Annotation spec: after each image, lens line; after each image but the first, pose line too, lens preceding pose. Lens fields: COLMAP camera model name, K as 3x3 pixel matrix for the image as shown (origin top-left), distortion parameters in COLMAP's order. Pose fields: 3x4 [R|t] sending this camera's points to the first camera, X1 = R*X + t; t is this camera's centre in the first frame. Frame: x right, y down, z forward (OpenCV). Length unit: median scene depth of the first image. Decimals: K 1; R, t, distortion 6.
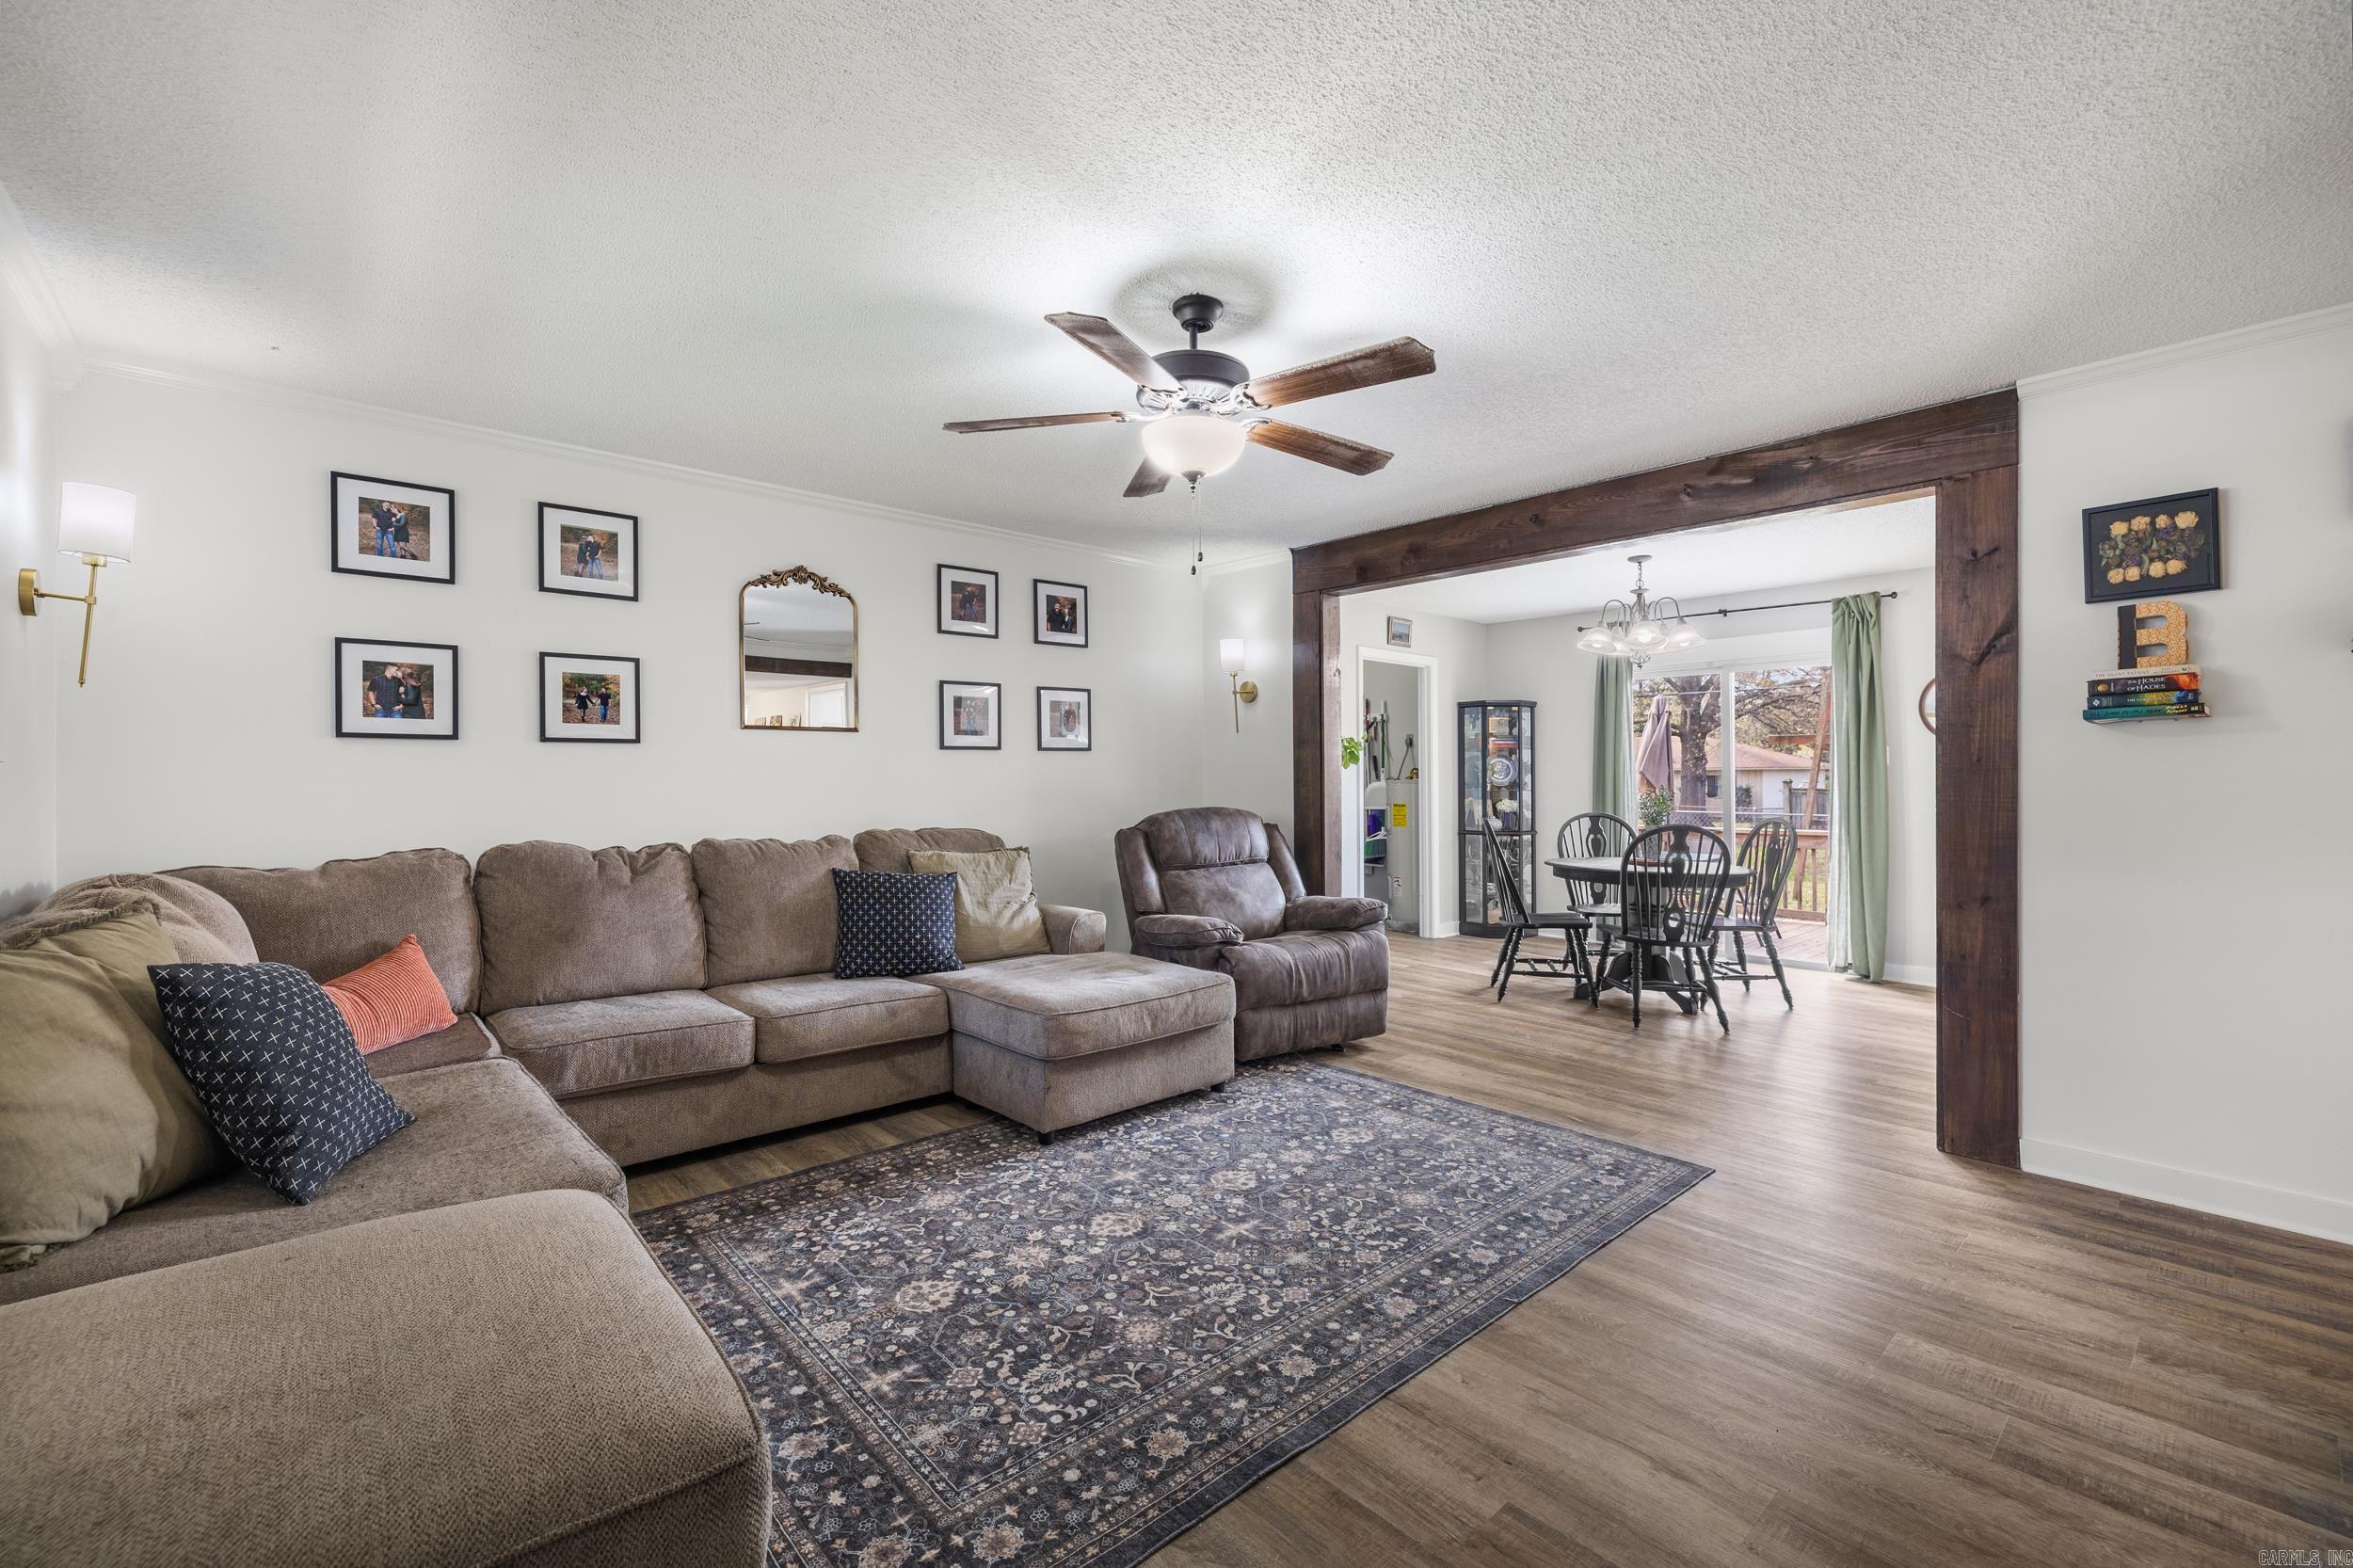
lens RADIAL K [[986.0, 0, 1172.7], [0, 986.0, 766.9], [0, 0, 1]] dist [0.001780, 0.000249]
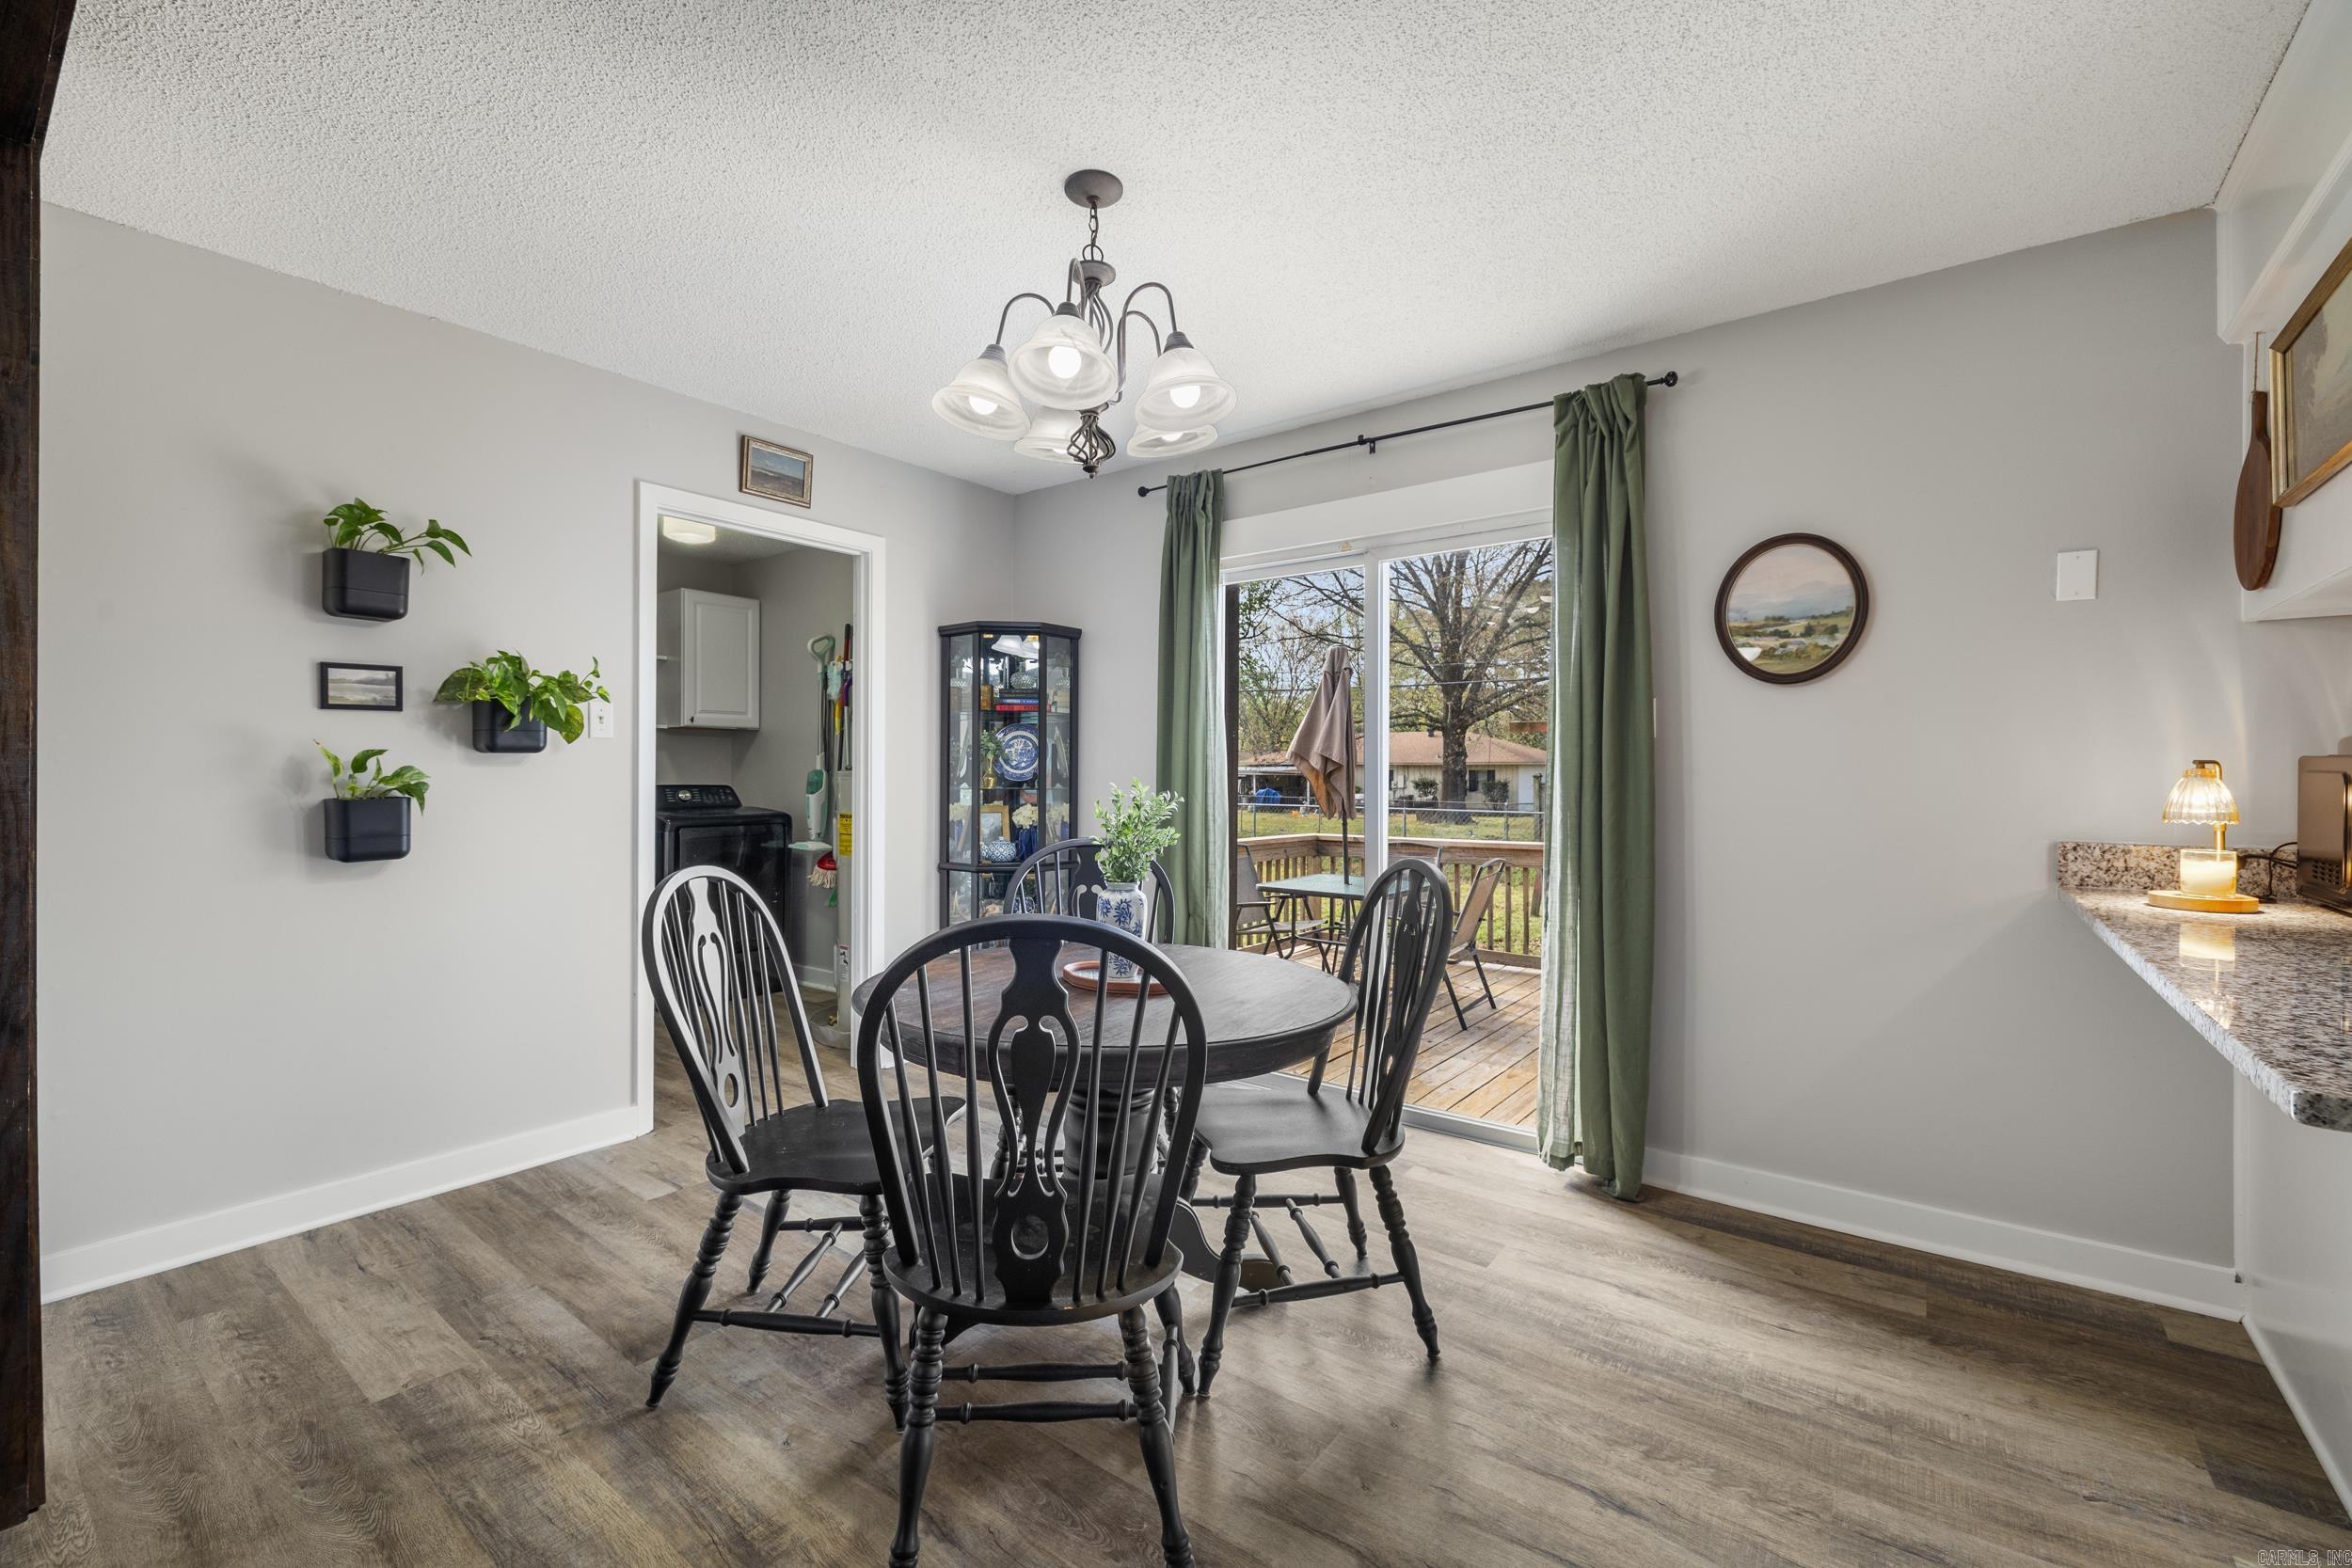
lens RADIAL K [[985.5, 0, 1152.4], [0, 985.5, 779.6], [0, 0, 1]] dist [0.001780, 0.000249]
pose [[0.984243, 0.000963, 0.176818, 0.850562], [-0.004234, 0.999827, 0.018123, 0.024329], [-0.176770, -0.018586, 0.984077, 1.215166]]
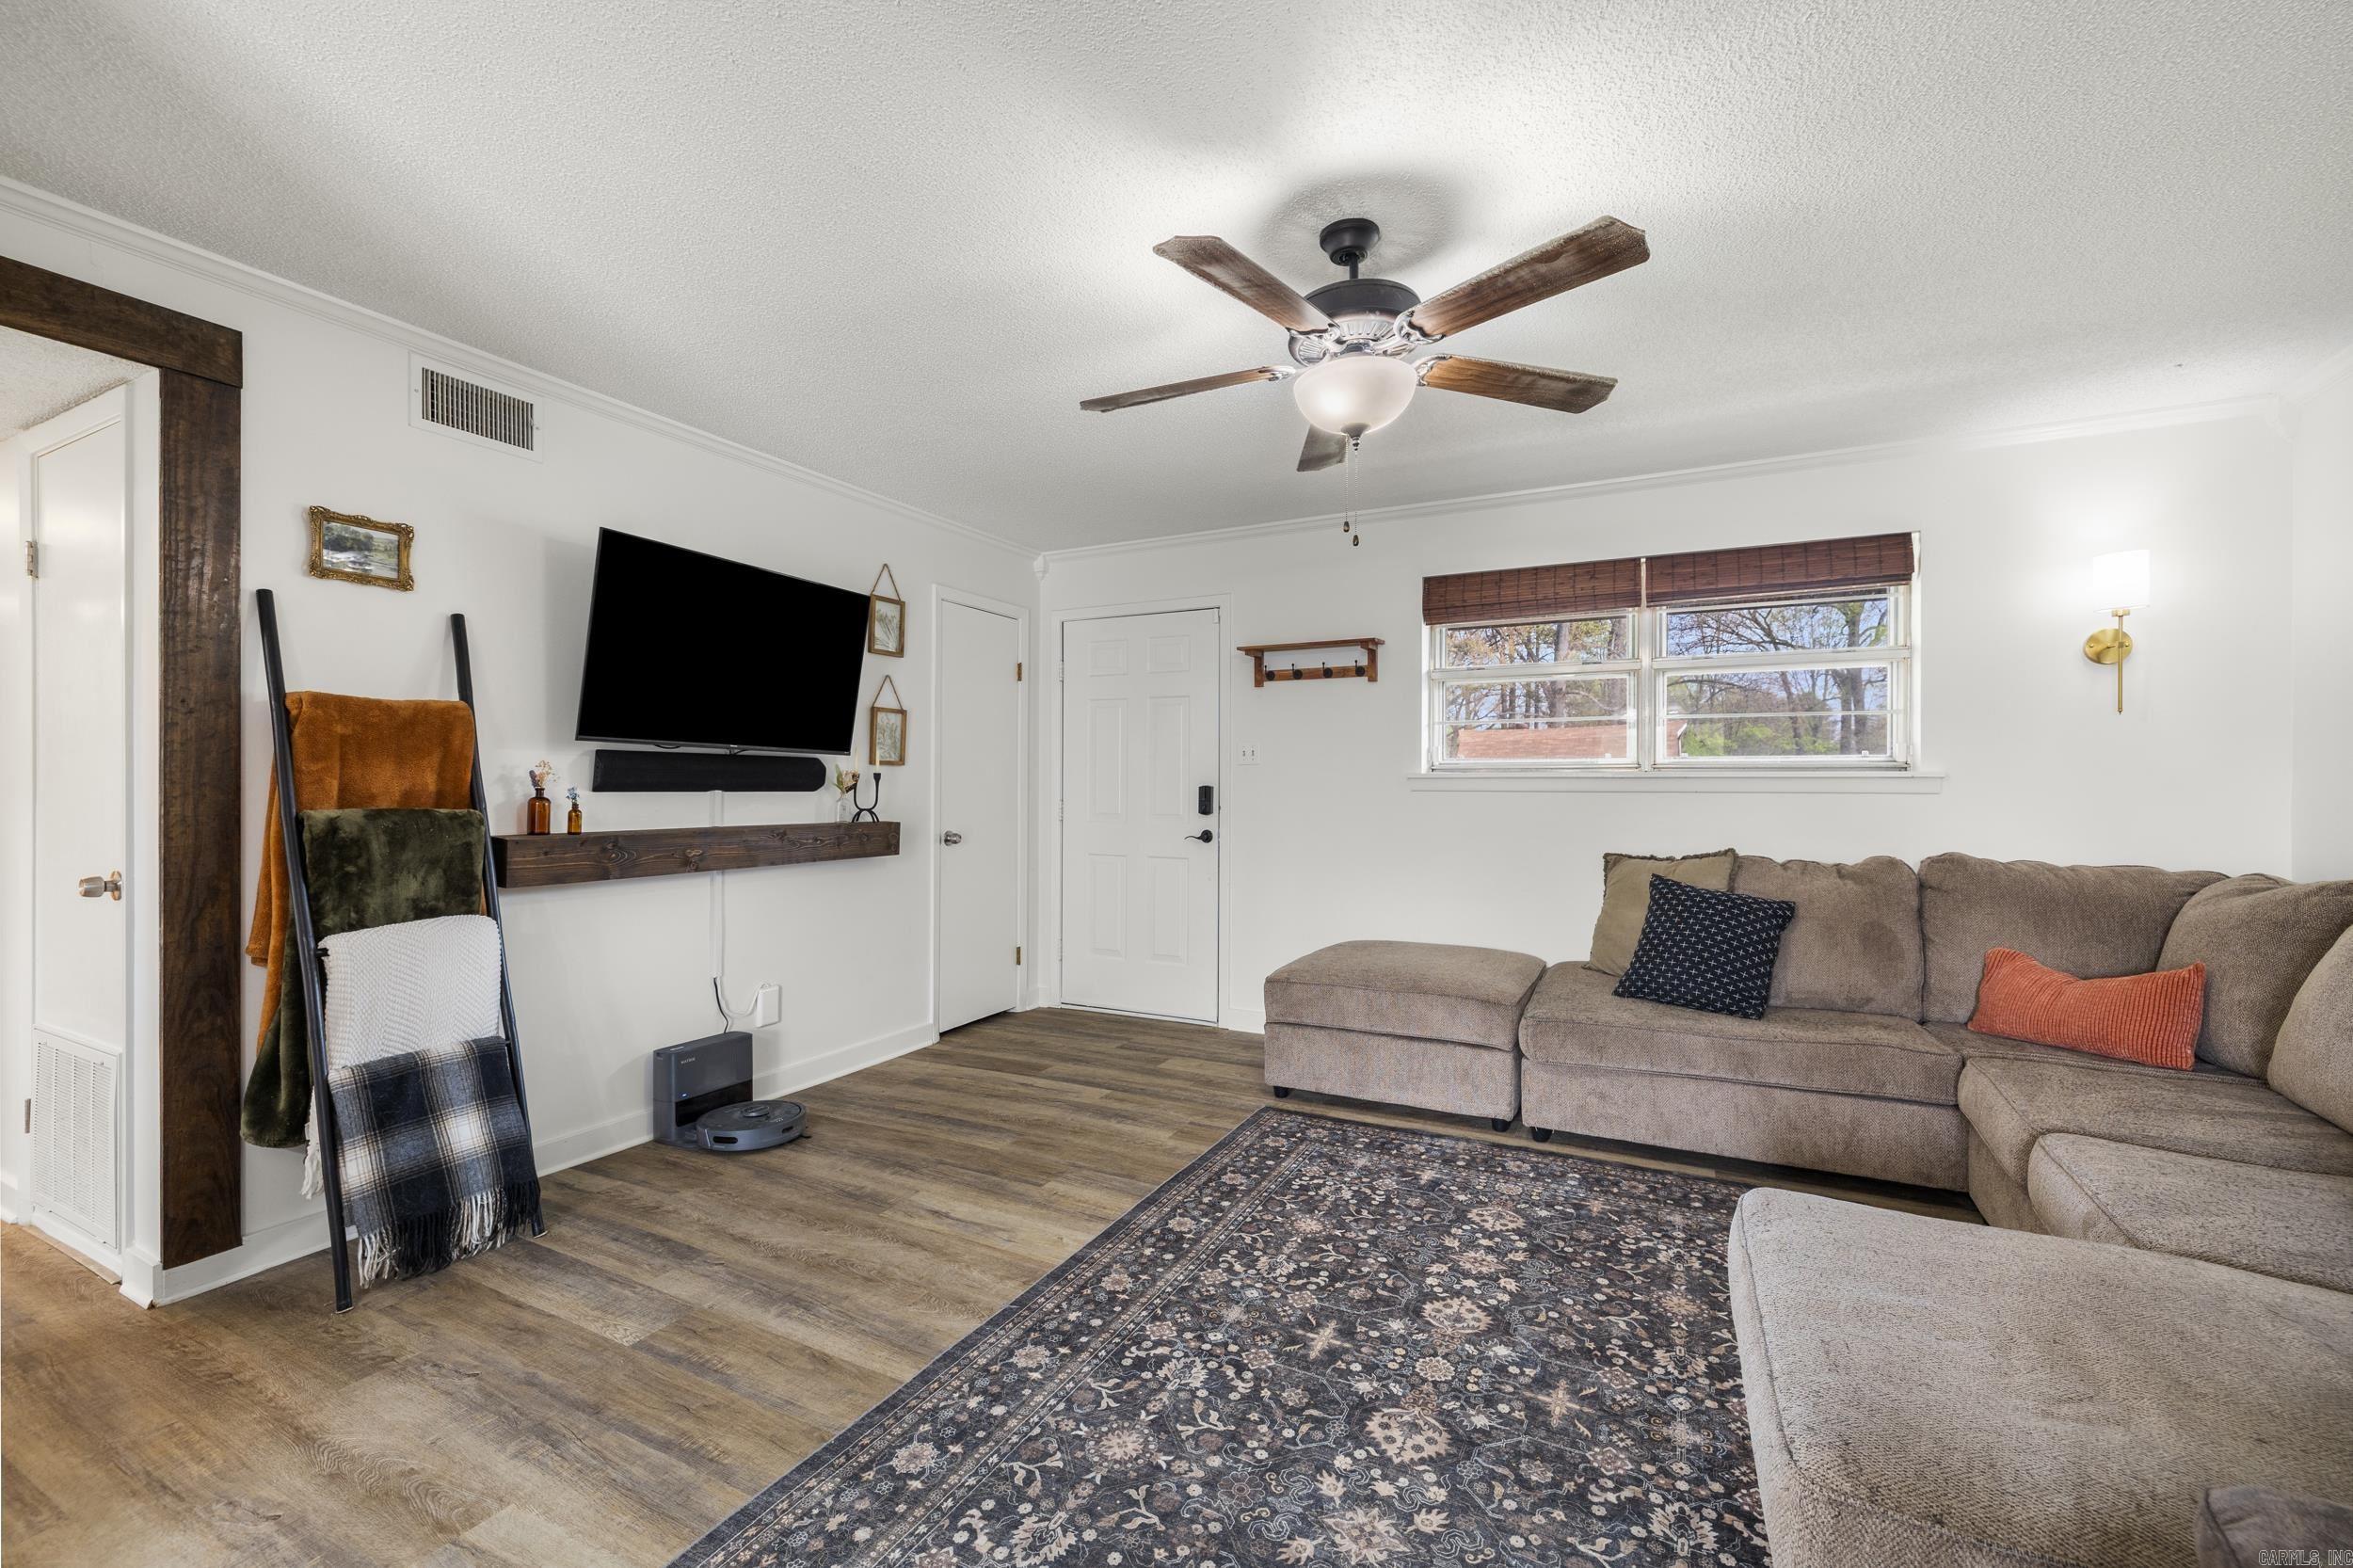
lens RADIAL K [[986.0, 0, 1162.3], [0, 986.0, 788.1], [0, 0, 1]] dist [0.001780, 0.000249]
pose [[-0.935348, -0.004159, -0.353704, 0.448149], [0.000321, 0.999920, -0.012607, 0.025093], [0.353728, -0.011905, -0.935273, 1.608564]]
